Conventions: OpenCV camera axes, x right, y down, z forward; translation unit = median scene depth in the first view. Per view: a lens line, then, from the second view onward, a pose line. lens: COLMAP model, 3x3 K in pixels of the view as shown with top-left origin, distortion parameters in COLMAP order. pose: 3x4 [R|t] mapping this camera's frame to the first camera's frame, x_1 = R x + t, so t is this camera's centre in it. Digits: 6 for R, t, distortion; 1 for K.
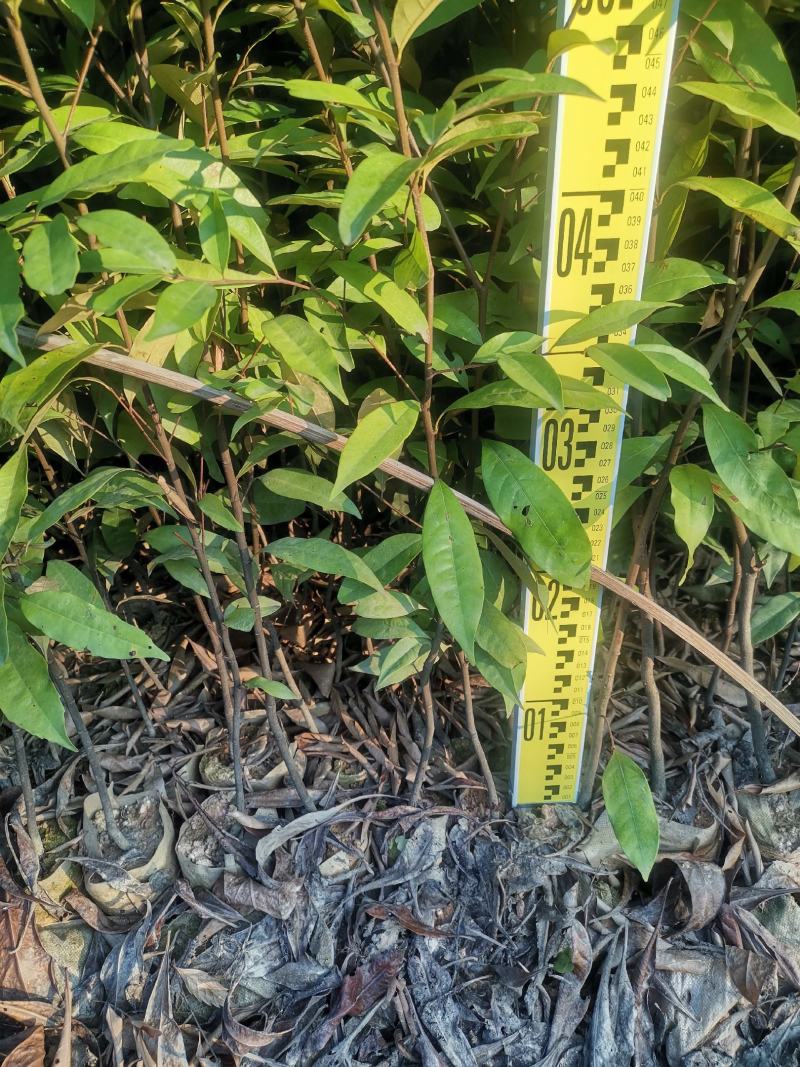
lens RADIAL K [[788.2, 0, 398.2], [0, 788.2, 532.8], [0, 0, 1]] dist [0.023993, -0.010920]
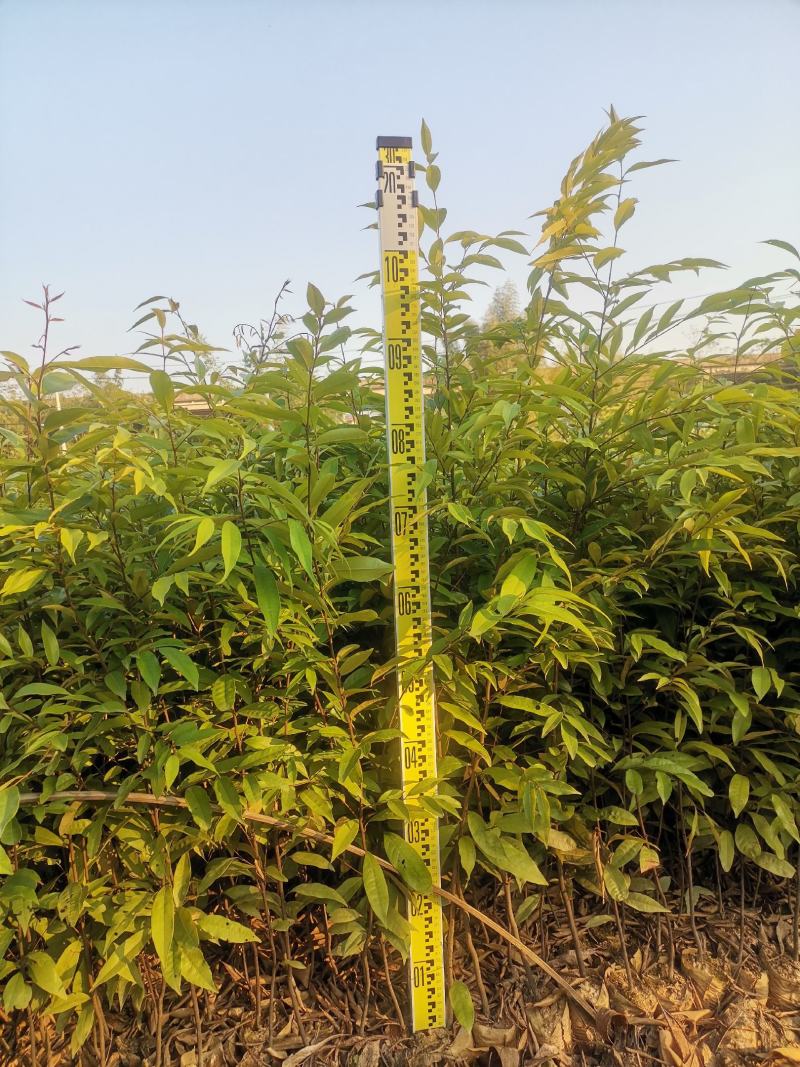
lens RADIAL K [[788.2, 0, 401.6], [0, 788.2, 533.4], [0, 0, 1]] dist [0.023993, -0.010920]
pose [[0.988957, -0.024136, 0.146227, -0.145397], [0.084318, 0.903039, -0.421202, 0.069816], [-0.121883, 0.428880, 0.895101, -1.335467]]
